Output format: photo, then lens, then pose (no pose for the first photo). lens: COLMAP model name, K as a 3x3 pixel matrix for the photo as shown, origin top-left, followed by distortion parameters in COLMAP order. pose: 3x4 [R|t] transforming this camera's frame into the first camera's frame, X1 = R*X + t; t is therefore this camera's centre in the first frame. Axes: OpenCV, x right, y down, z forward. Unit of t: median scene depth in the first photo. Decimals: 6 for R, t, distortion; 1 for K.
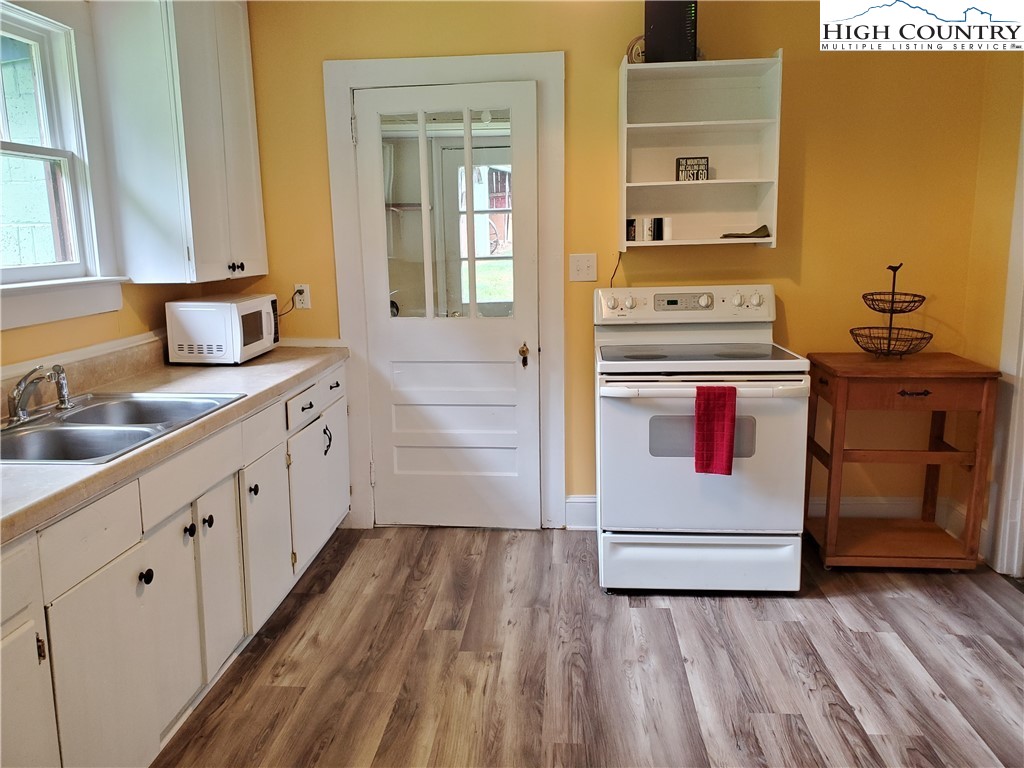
lens RADIAL K [[799.4, 0, 507.3], [0, 799.4, 381.8], [0, 0, 1]] dist [0.043648, -0.066307]
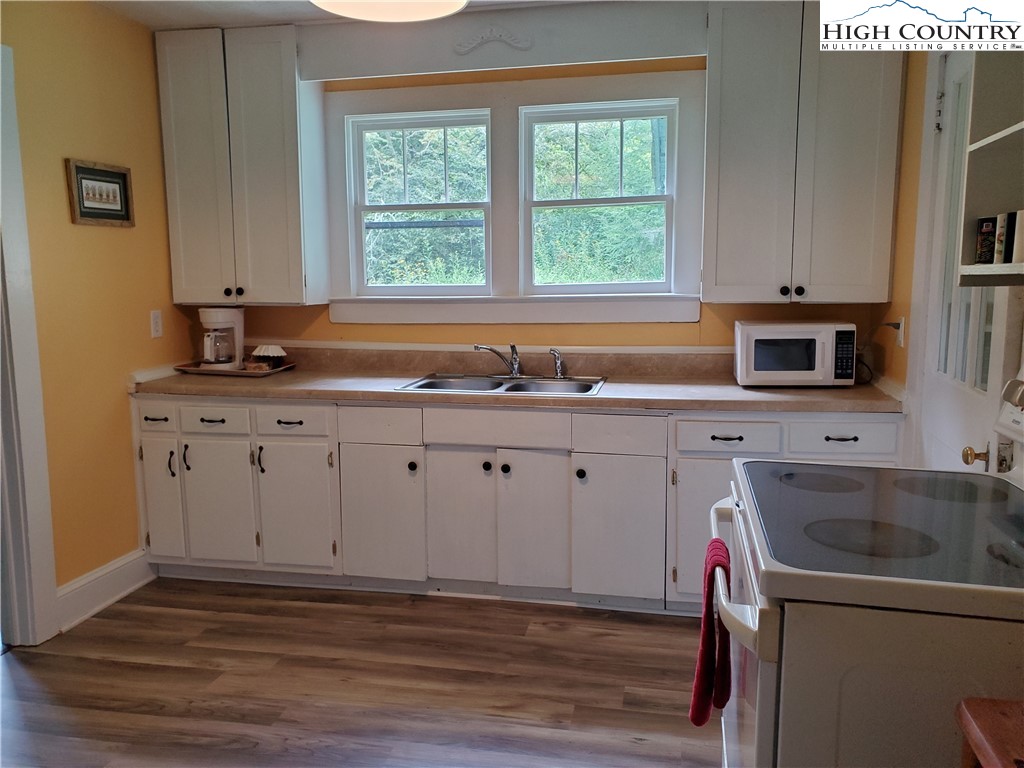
lens RADIAL K [[799.4, 0, 510.4], [0, 799.4, 382.6], [0, 0, 1]] dist [0.043648, -0.066307]
pose [[-0.111066, 0.146868, -0.982901, 0.849455], [-0.172956, 0.971071, 0.164644, -0.175405], [0.978647, 0.188285, -0.082451, 0.981168]]
